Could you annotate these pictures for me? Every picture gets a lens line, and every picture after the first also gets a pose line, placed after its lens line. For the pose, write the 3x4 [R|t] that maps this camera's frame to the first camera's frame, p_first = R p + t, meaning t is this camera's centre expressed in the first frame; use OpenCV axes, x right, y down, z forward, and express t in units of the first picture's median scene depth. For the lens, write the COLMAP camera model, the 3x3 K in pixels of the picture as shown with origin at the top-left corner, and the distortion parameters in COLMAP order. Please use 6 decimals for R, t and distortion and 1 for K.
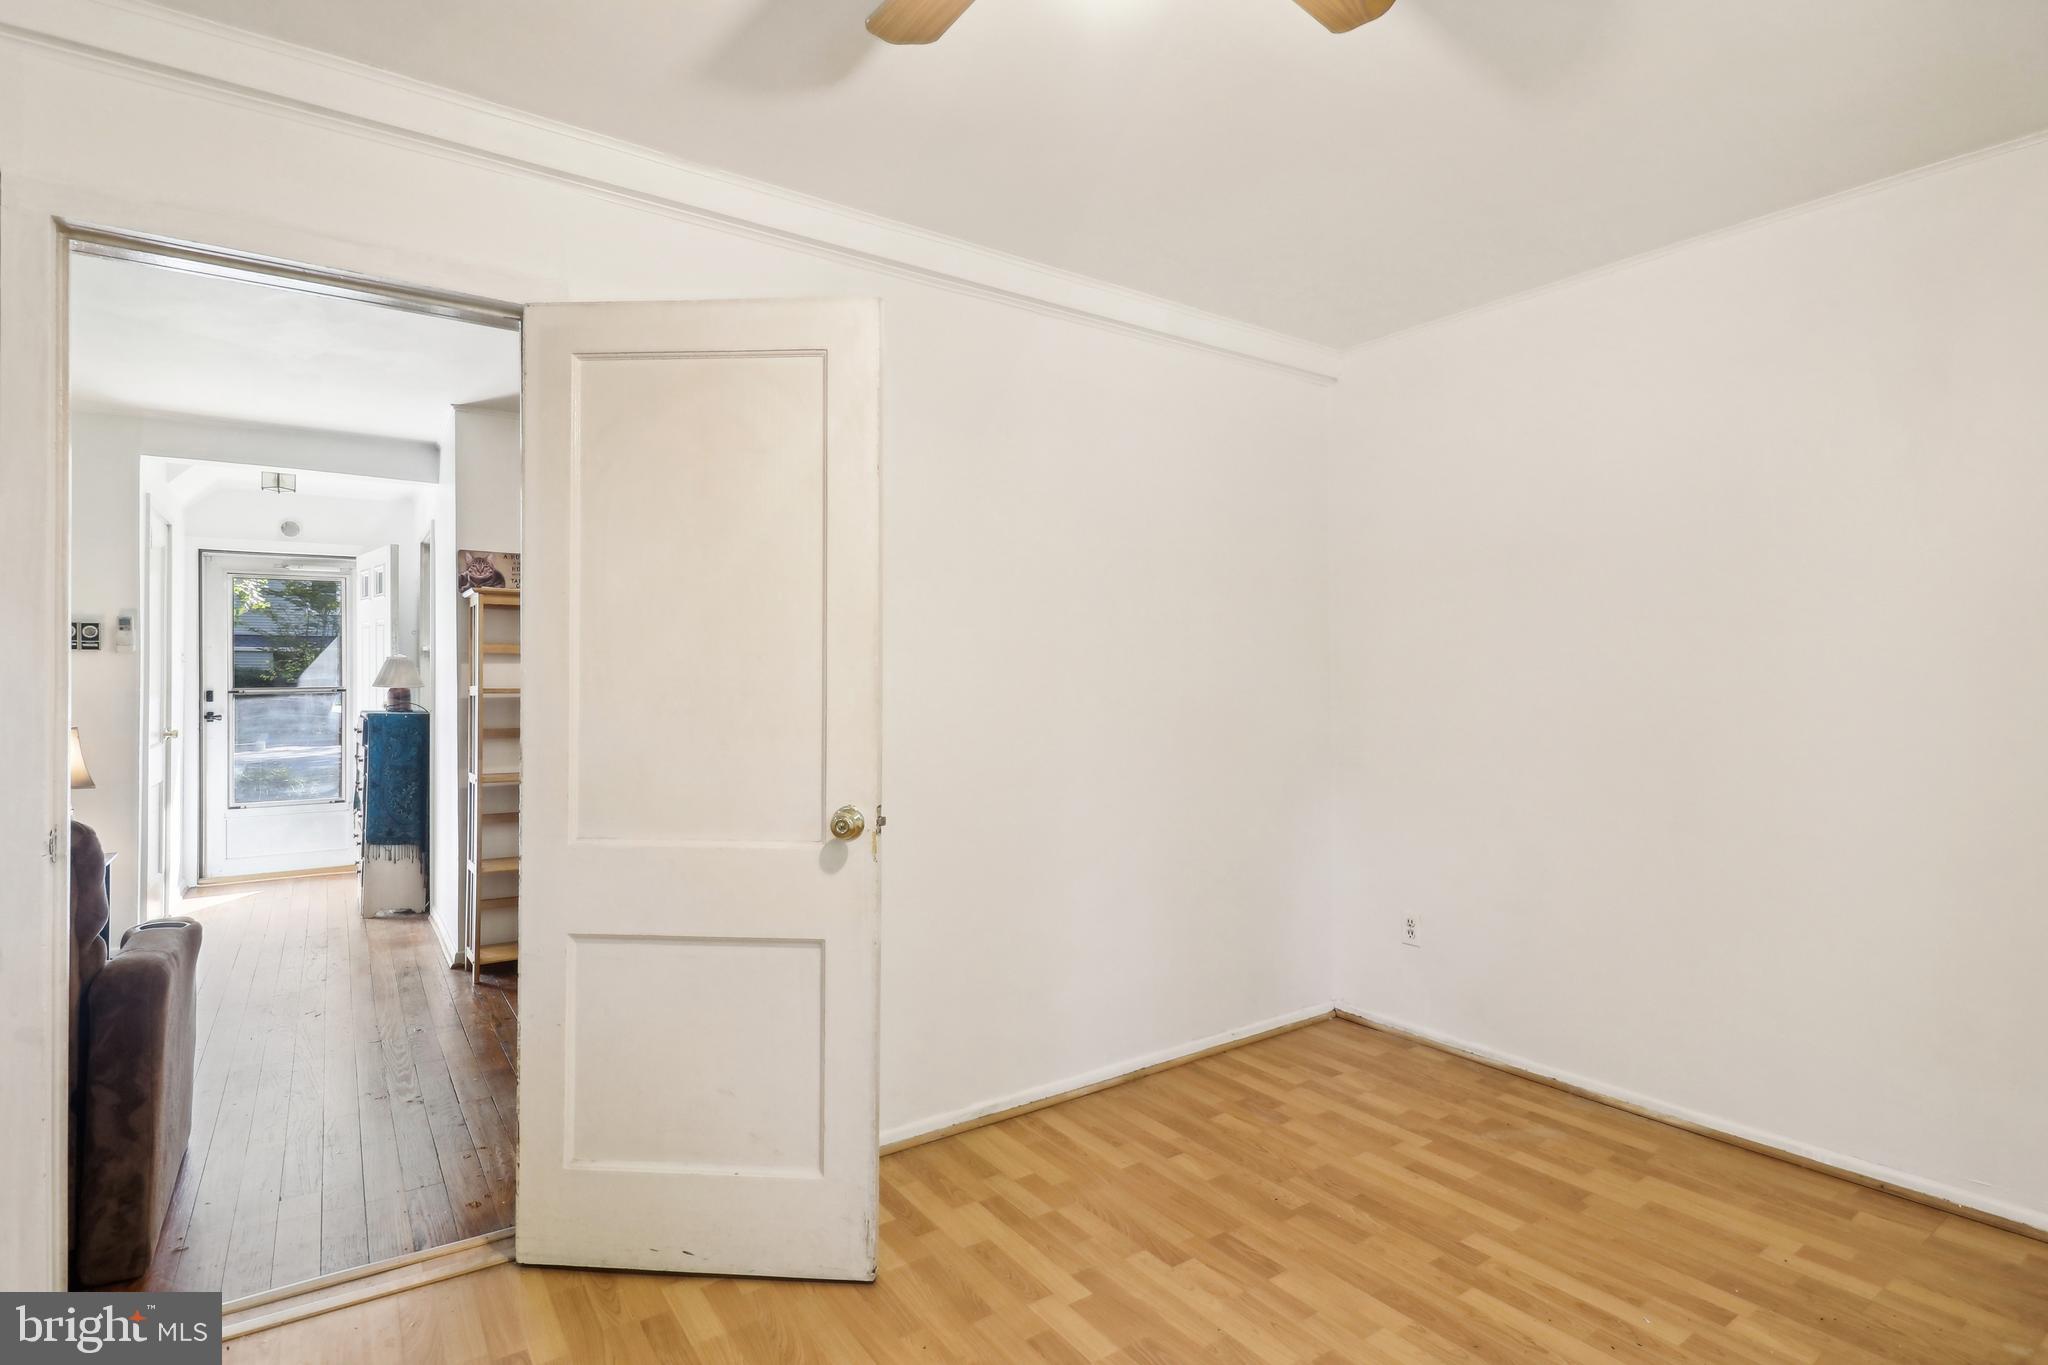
lens RADIAL K [[1009.7, 0, 1024.0], [0, 1009.7, 682.5], [0, 0, 1]] dist [0.001652, -0.015334]
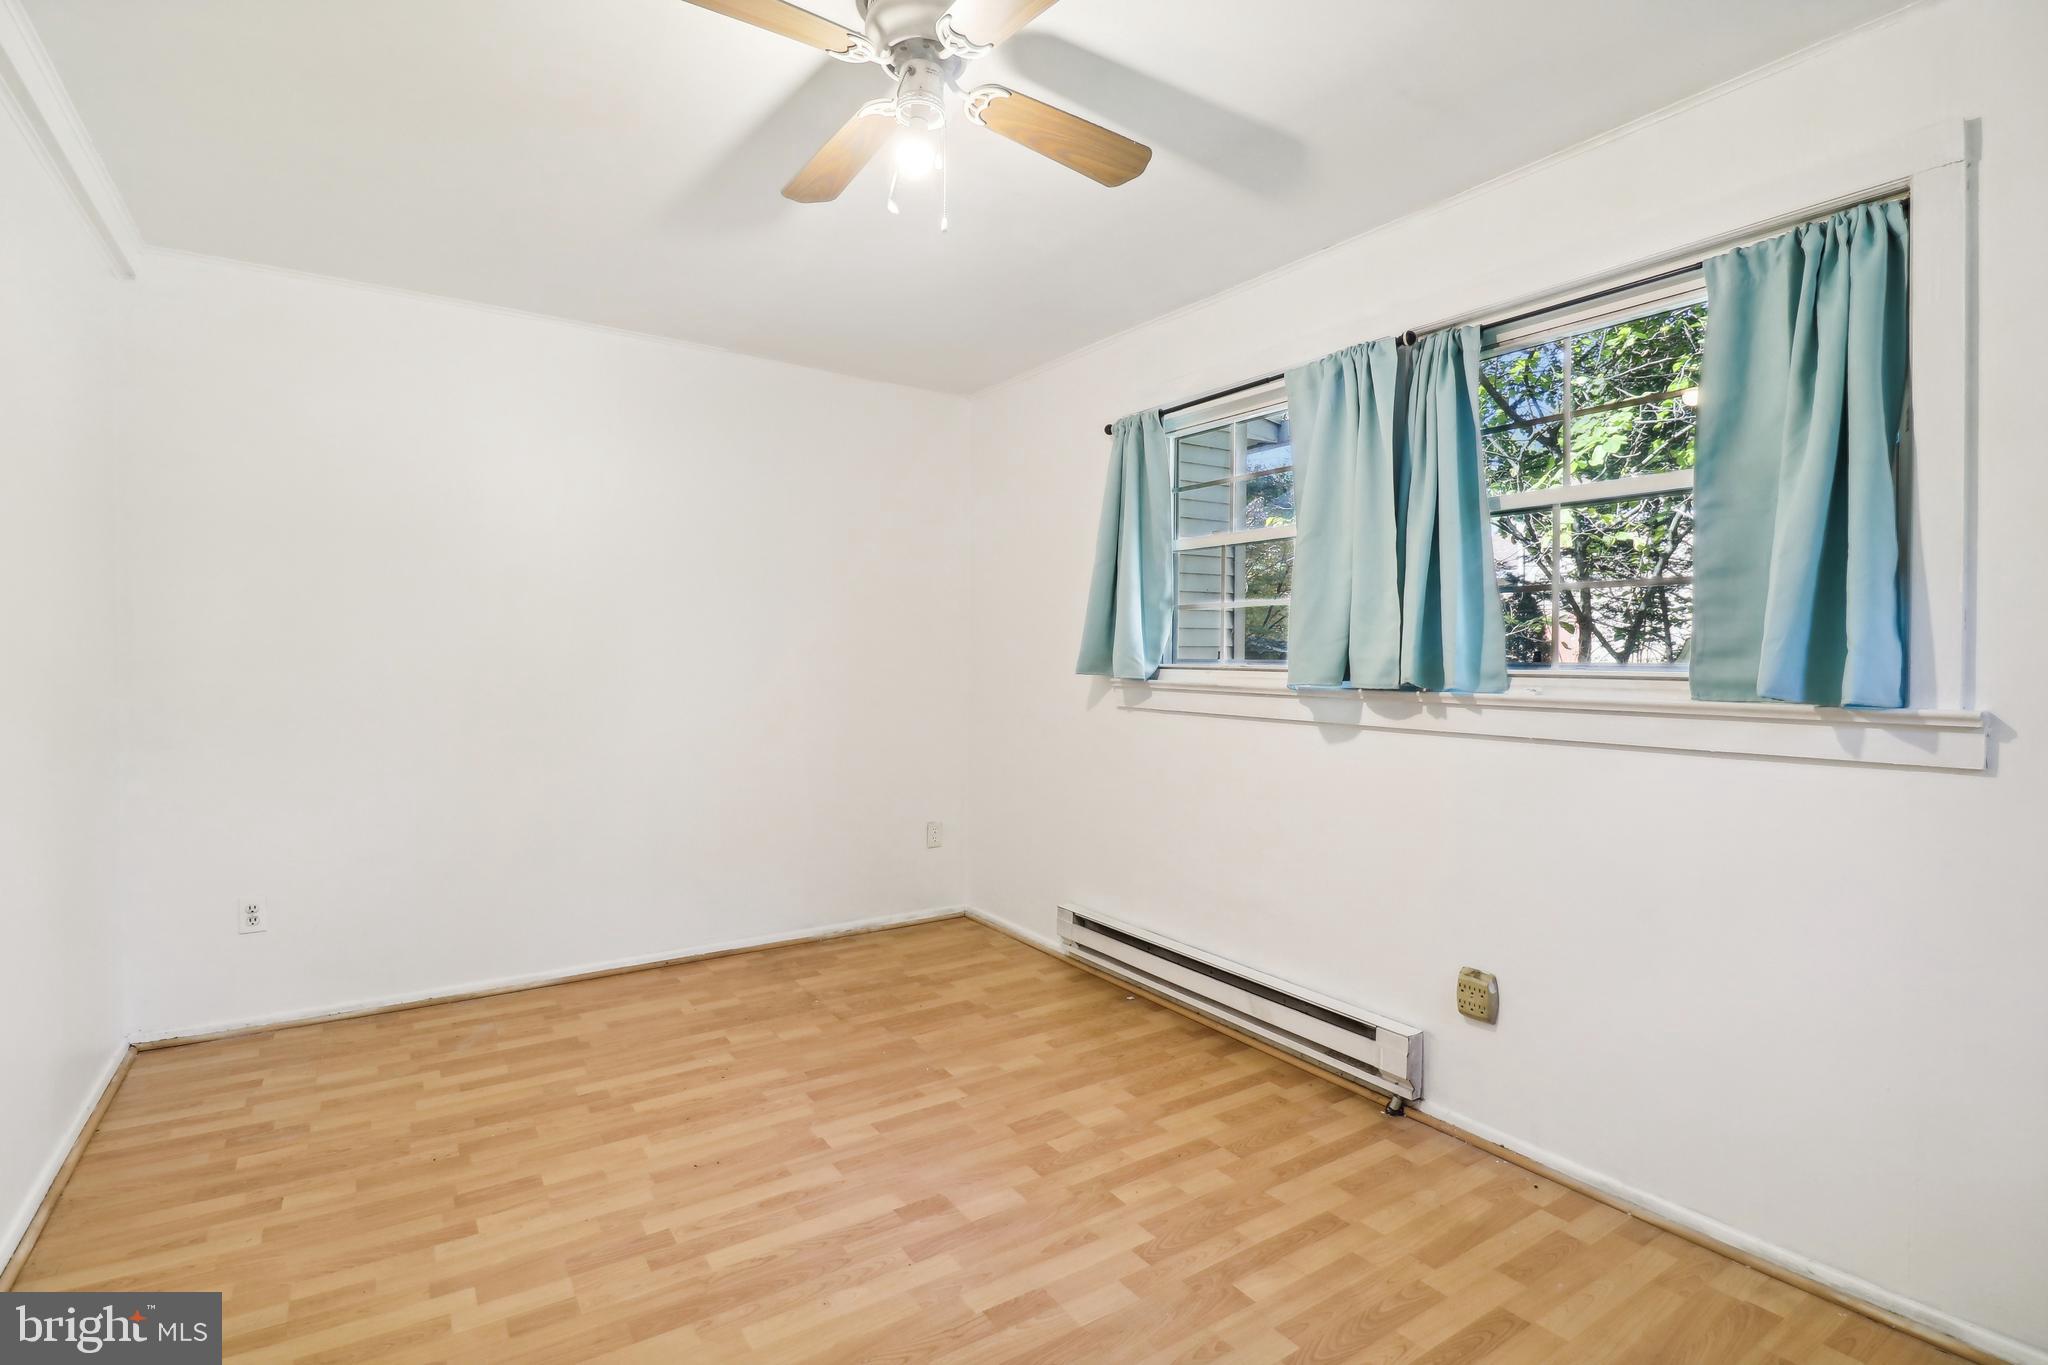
lens RADIAL K [[985.6, 0, 1015.3], [0, 985.6, 668.2], [0, 0, 1]] dist [-0.002345, -0.011274]
pose [[0.011733, -0.010198, 0.999879, -0.592371], [-0.005911, 0.999930, 0.010268, 0.002657], [-0.999914, -0.006031, 0.011672, 0.330718]]
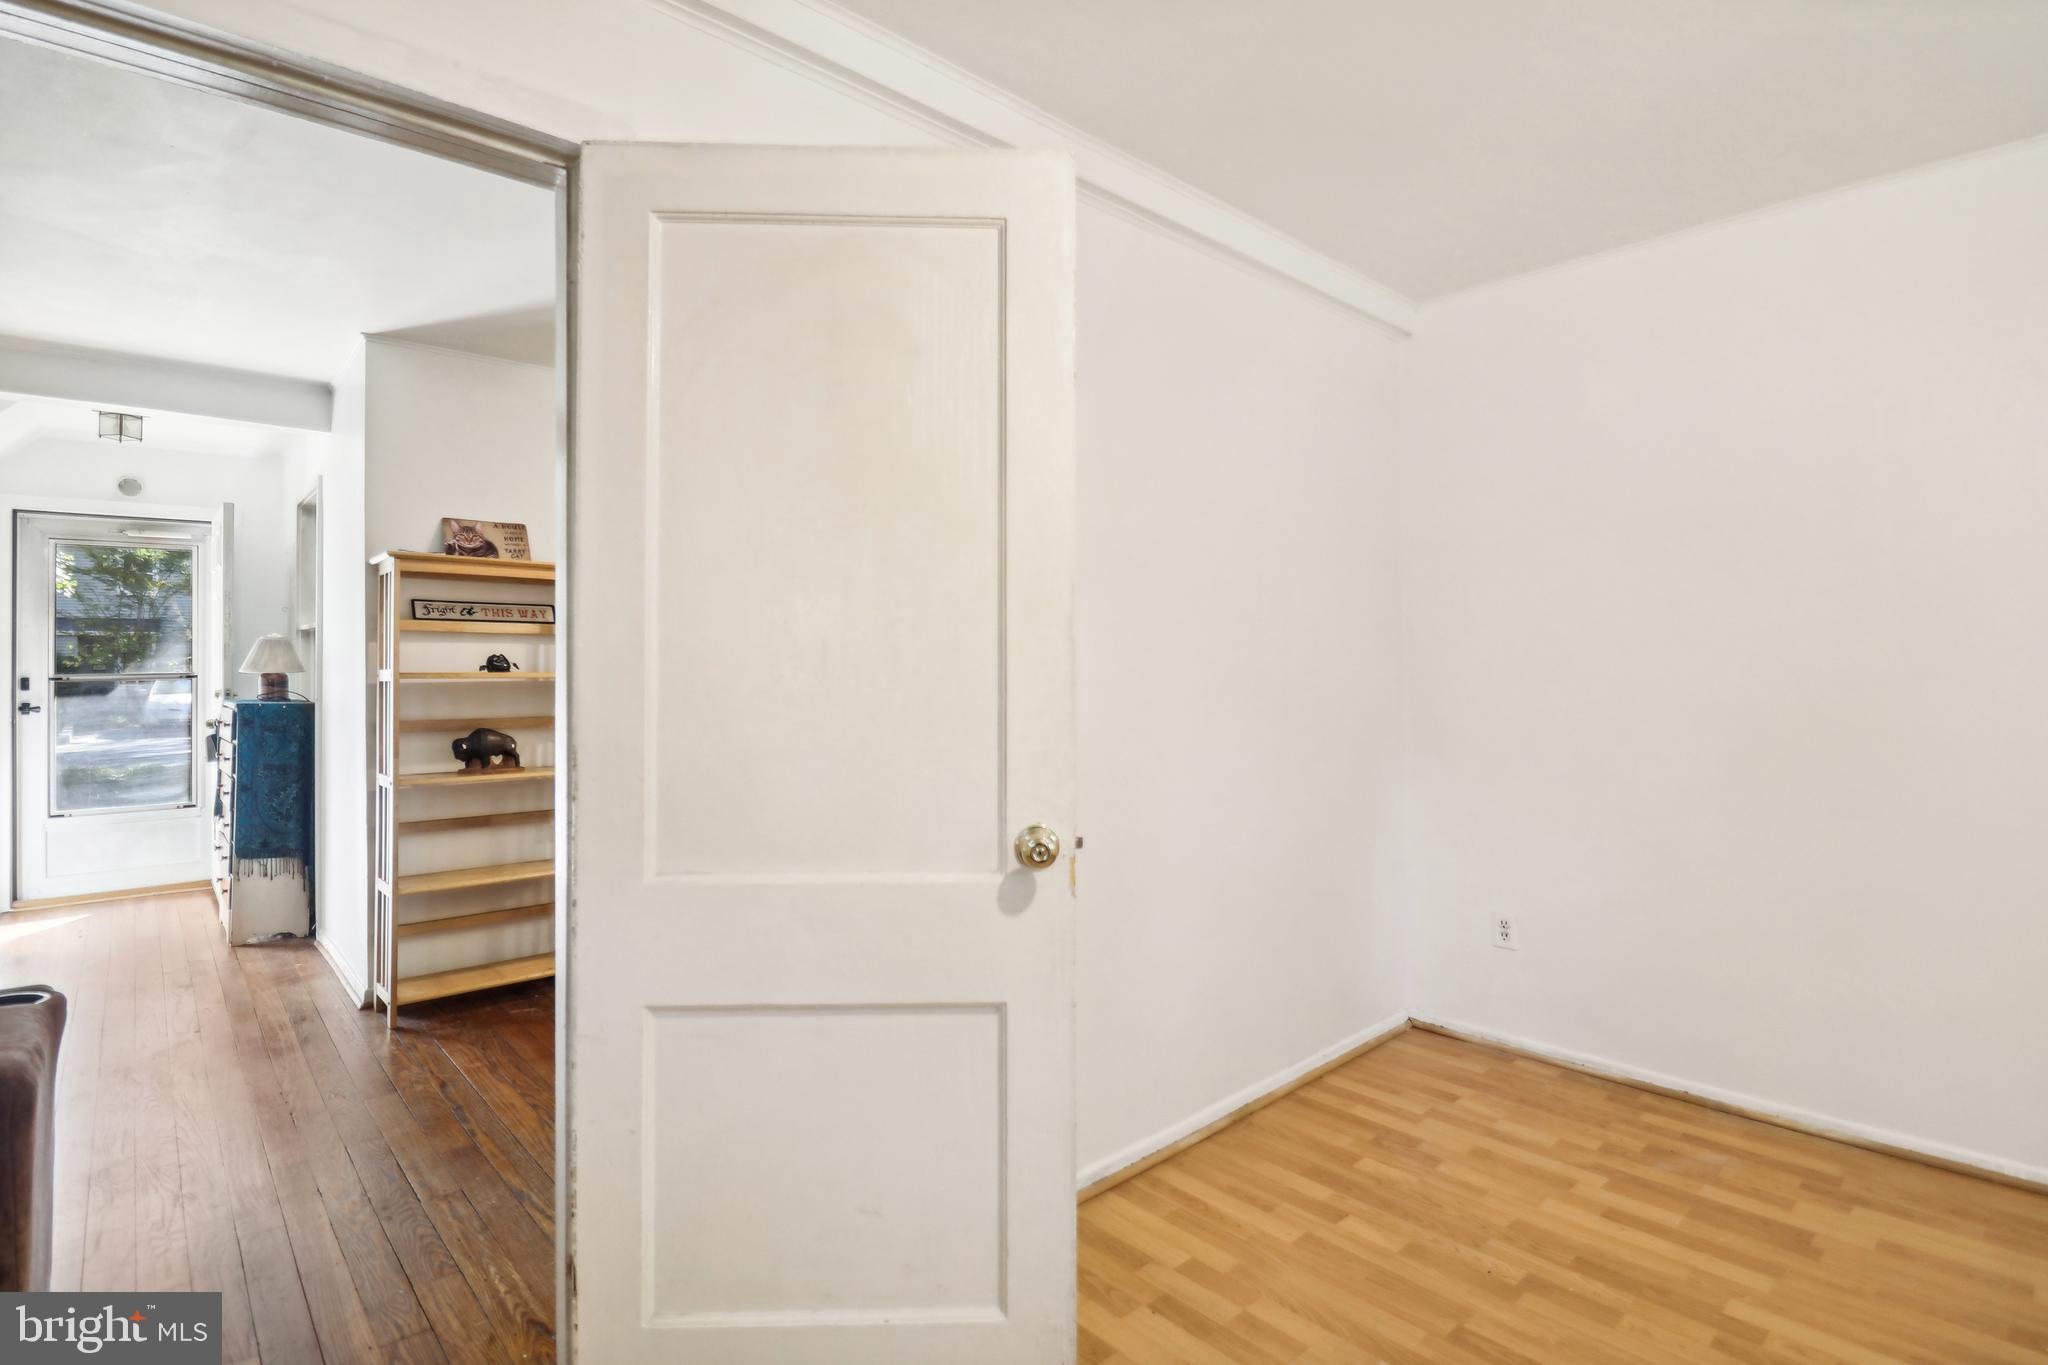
lens RADIAL K [[985.6, 0, 1015.3], [0, 985.6, 668.2], [0, 0, 1]] dist [-0.002345, -0.011274]
pose [[0.991760, -0.001292, 0.128100, -0.203605], [0.001318, 0.999999, -0.000122, 0.004079], [-0.128099, 0.000289, 0.991761, 0.191410]]
